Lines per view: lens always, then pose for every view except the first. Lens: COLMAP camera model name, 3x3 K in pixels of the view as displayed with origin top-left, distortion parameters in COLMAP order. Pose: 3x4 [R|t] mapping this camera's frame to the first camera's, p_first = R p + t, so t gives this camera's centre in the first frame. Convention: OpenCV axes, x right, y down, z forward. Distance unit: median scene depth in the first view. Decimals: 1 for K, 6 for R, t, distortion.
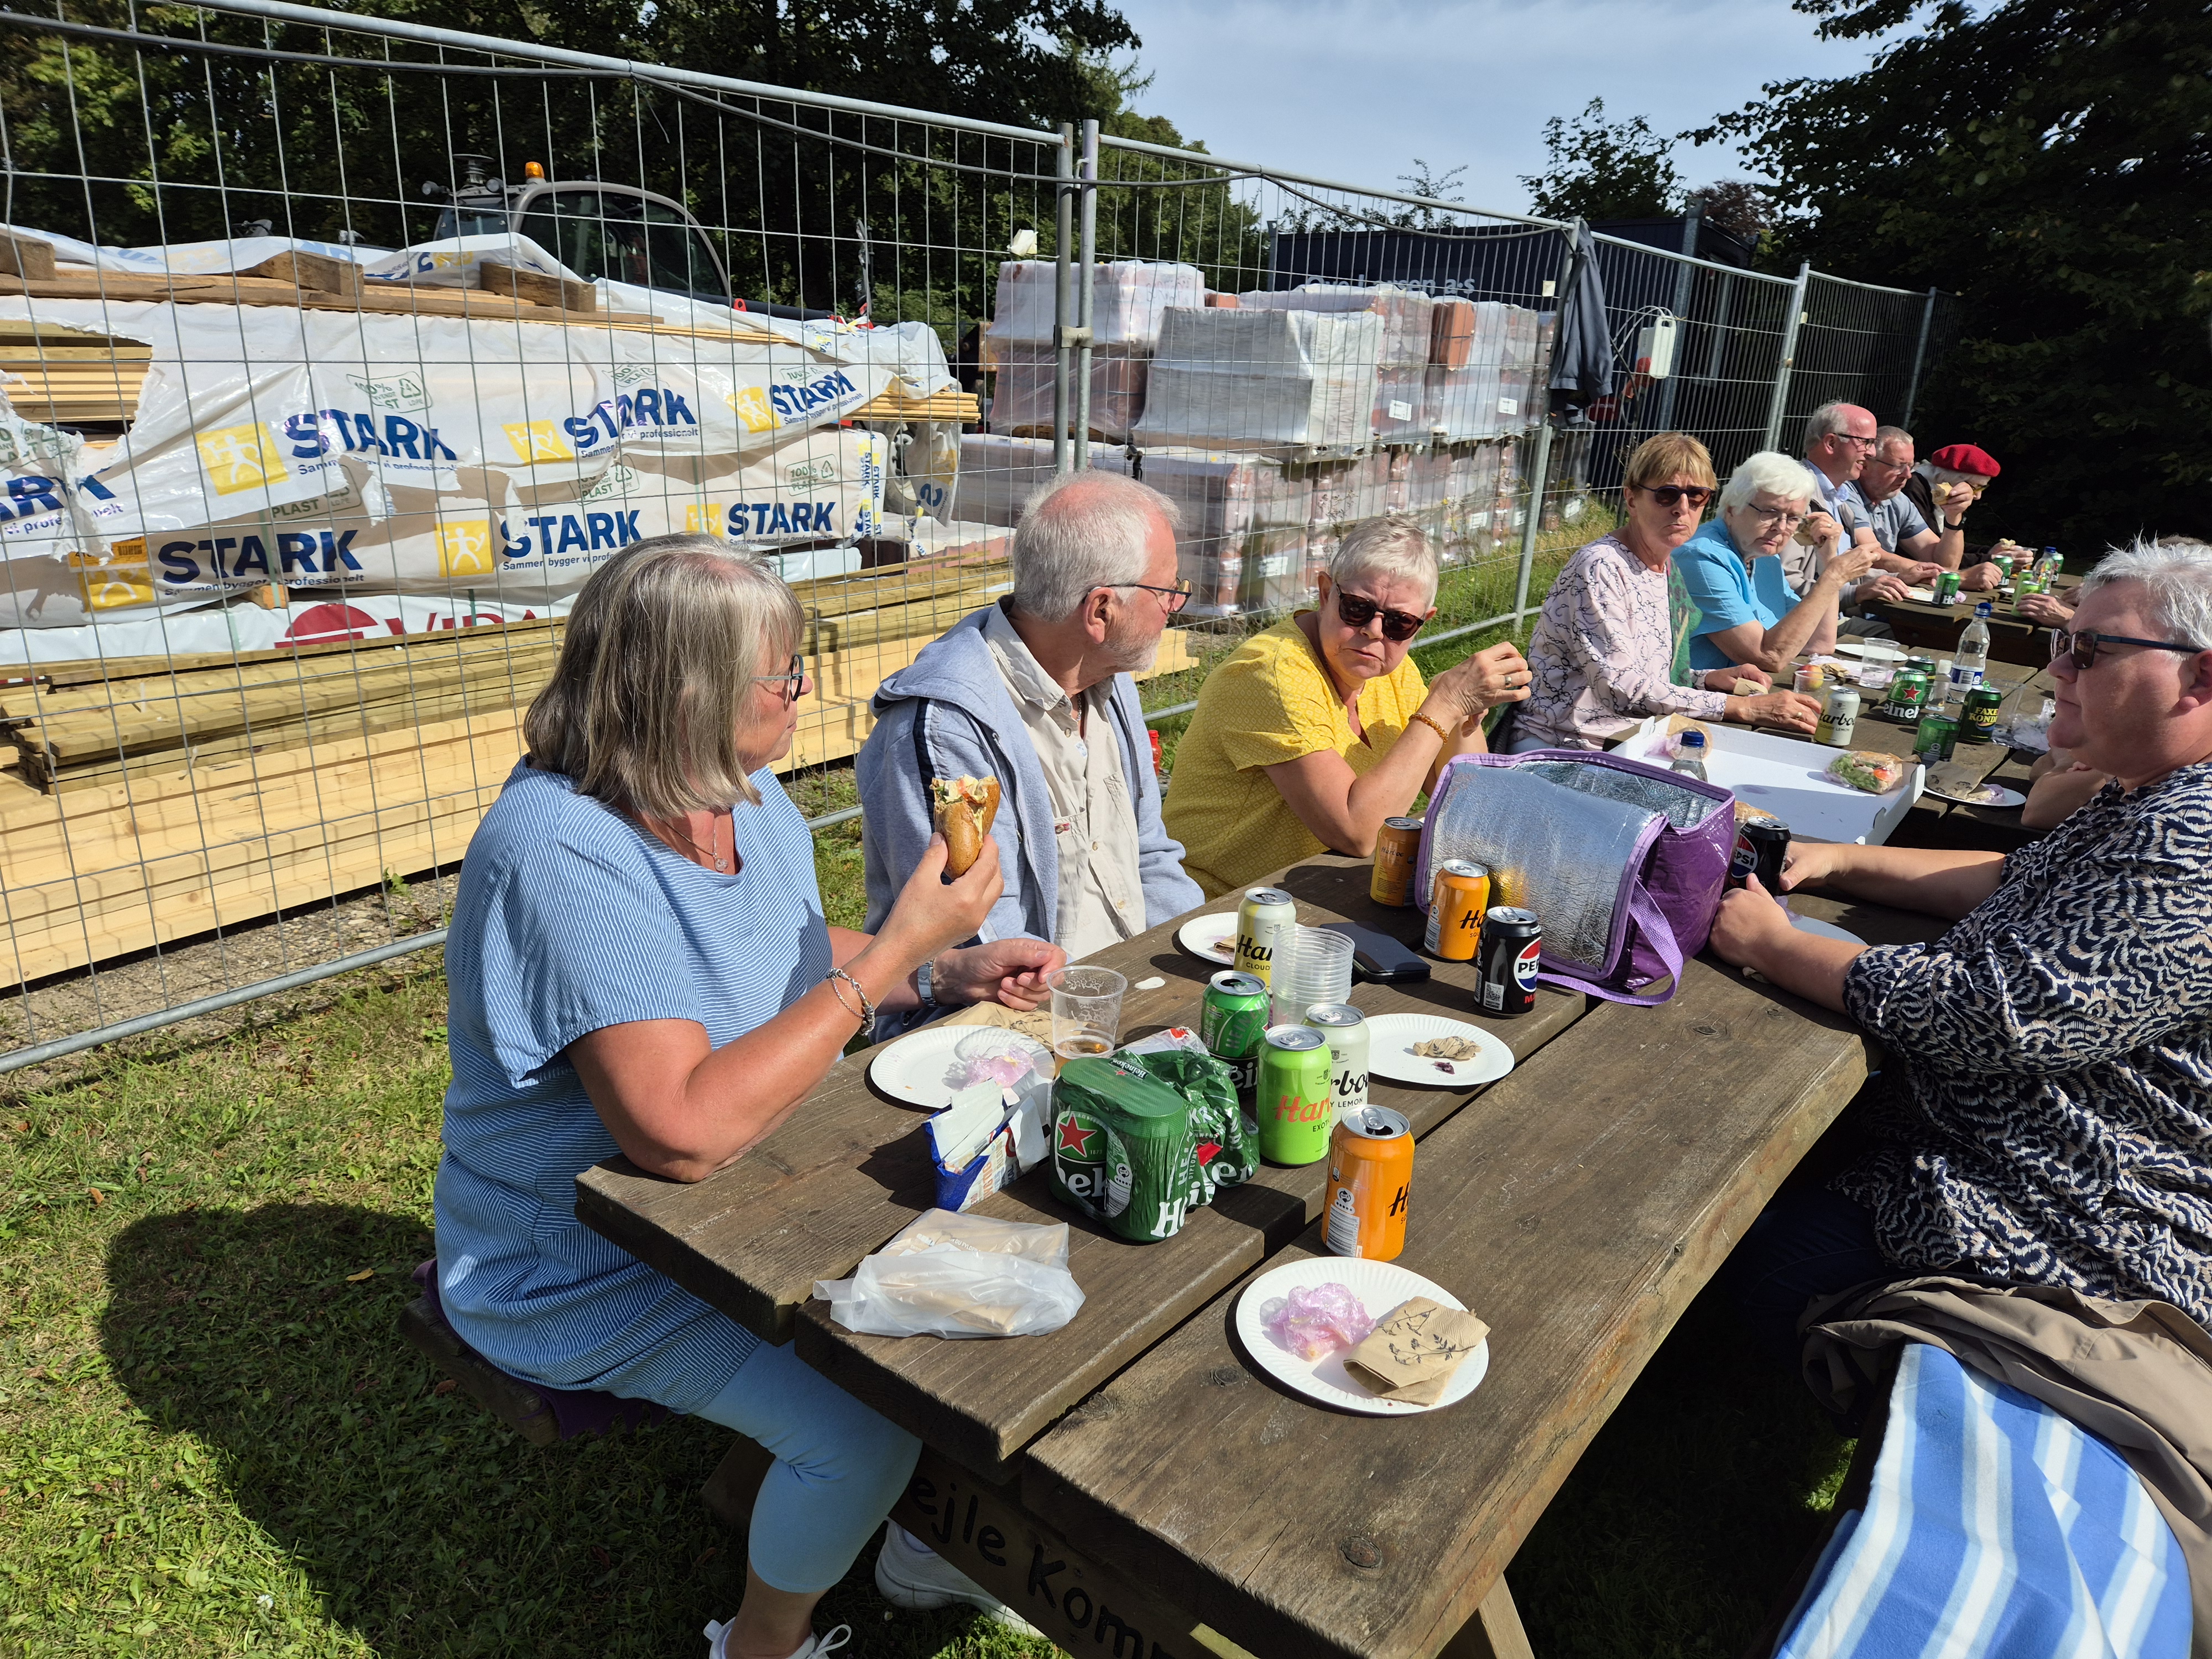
lens RADIAL K [[1421.5, 0, 1139.6], [0, 1421.5, 822.3], [0, 0, 1]] dist [0.060790, -0.069860]
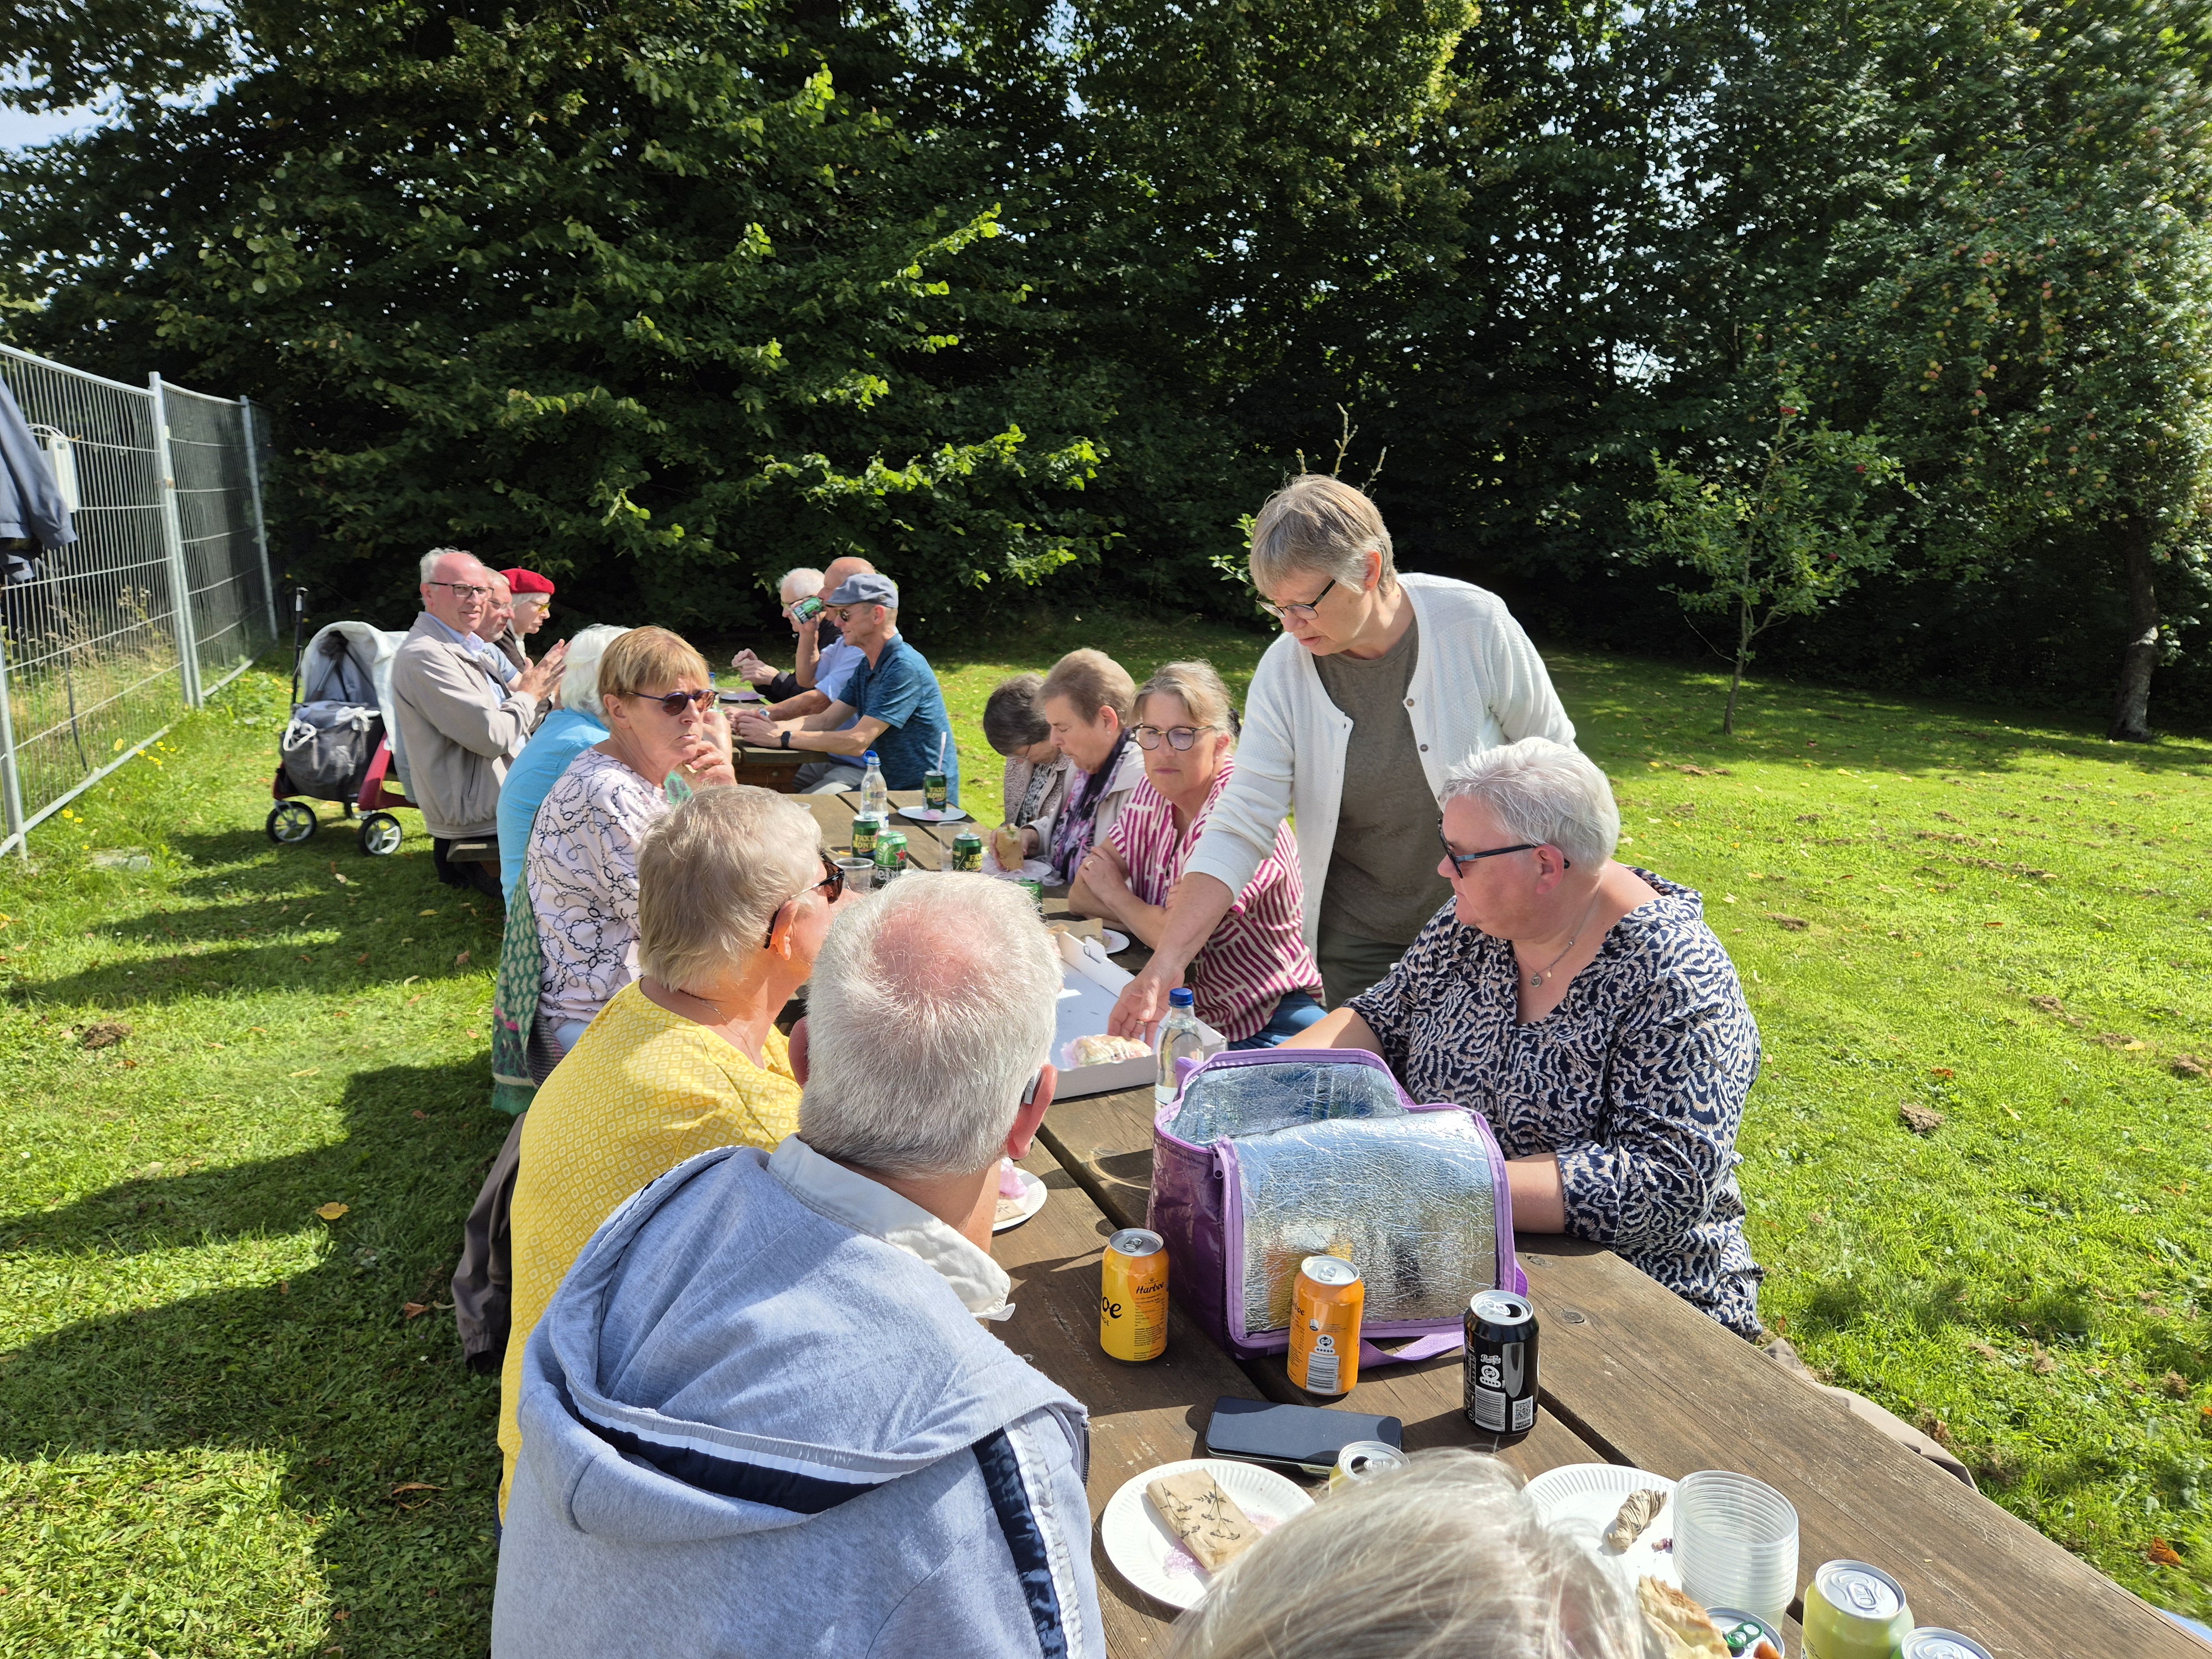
lens RADIAL K [[1421.5, 0, 1139.6], [0, 1421.5, 822.3], [0, 0, 1]] dist [0.060790, -0.069860]
pose [[0.469274, -0.226399, 0.853537, -0.047318], [0.278061, 0.955290, 0.100511, -0.037560], [-0.838131, 0.190169, 0.511246, 0.081880]]
